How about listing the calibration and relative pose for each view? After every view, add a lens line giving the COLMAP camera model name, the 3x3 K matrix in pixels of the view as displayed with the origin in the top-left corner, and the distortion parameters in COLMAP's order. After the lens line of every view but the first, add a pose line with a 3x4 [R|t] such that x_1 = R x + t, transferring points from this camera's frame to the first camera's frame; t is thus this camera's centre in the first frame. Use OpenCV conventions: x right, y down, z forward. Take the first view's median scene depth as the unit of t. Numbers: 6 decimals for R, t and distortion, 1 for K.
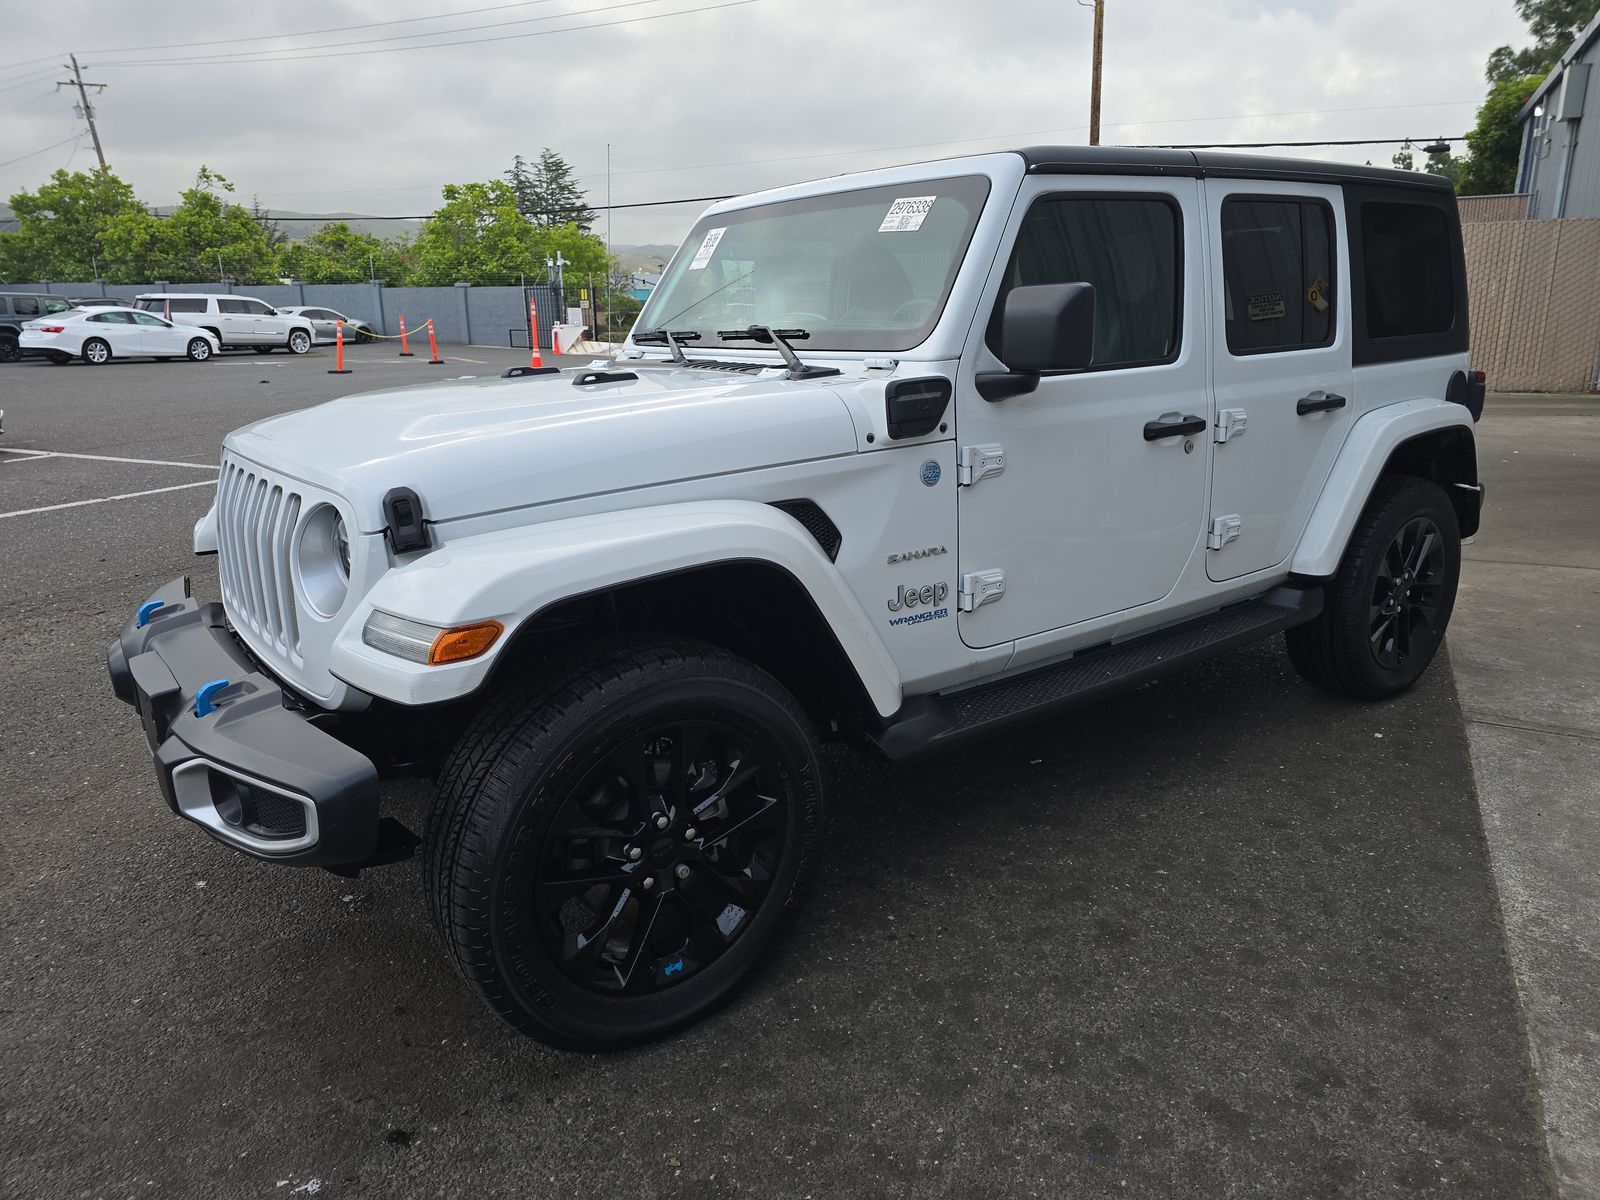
lens RADIAL K [[1083.5, 0, 812.1], [0, 1083.5, 601.1], [0, 0, 1]] dist [0.052912, -0.041050]
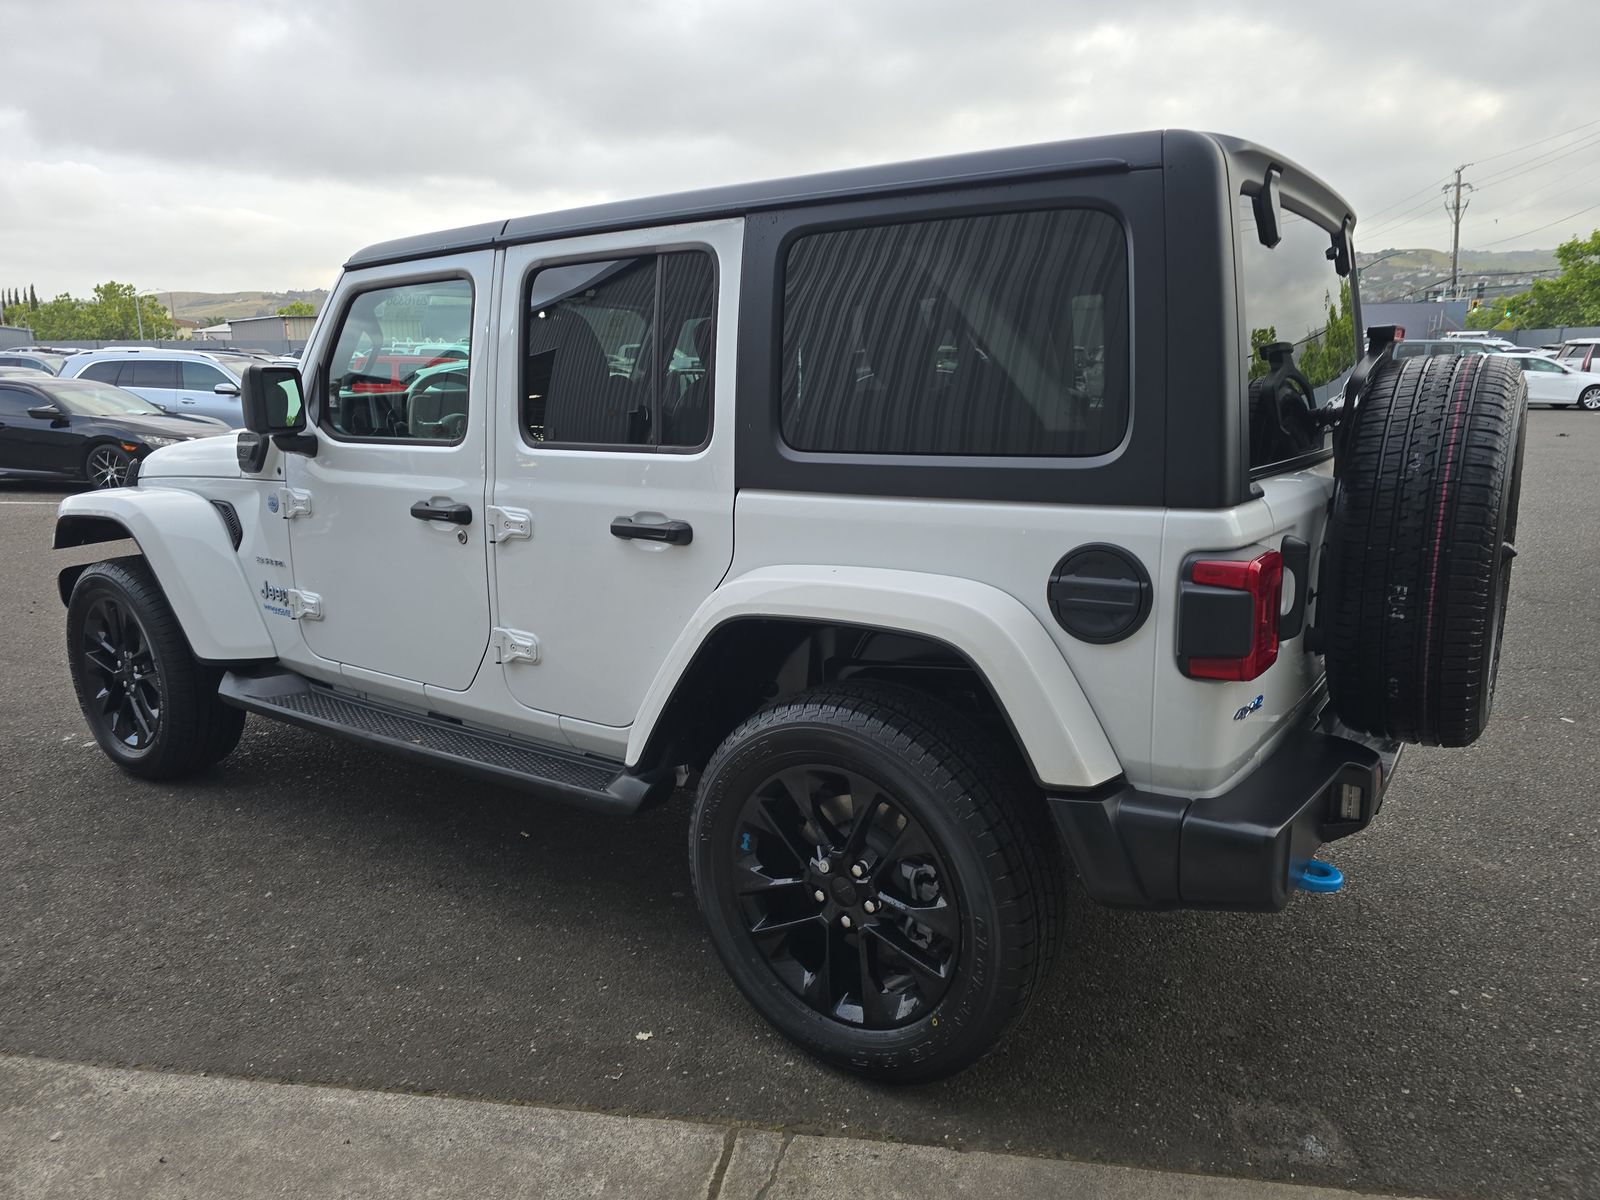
lens RADIAL K [[1083.5, 0, 812.1], [0, 1083.5, 601.1], [0, 0, 1]] dist [0.052912, -0.041050]
pose [[0.297523, 0.212468, -0.930772, 0.156551], [-0.245478, 0.959169, 0.140482, -0.035072], [0.922616, 0.186688, 0.337532, 0.116353]]
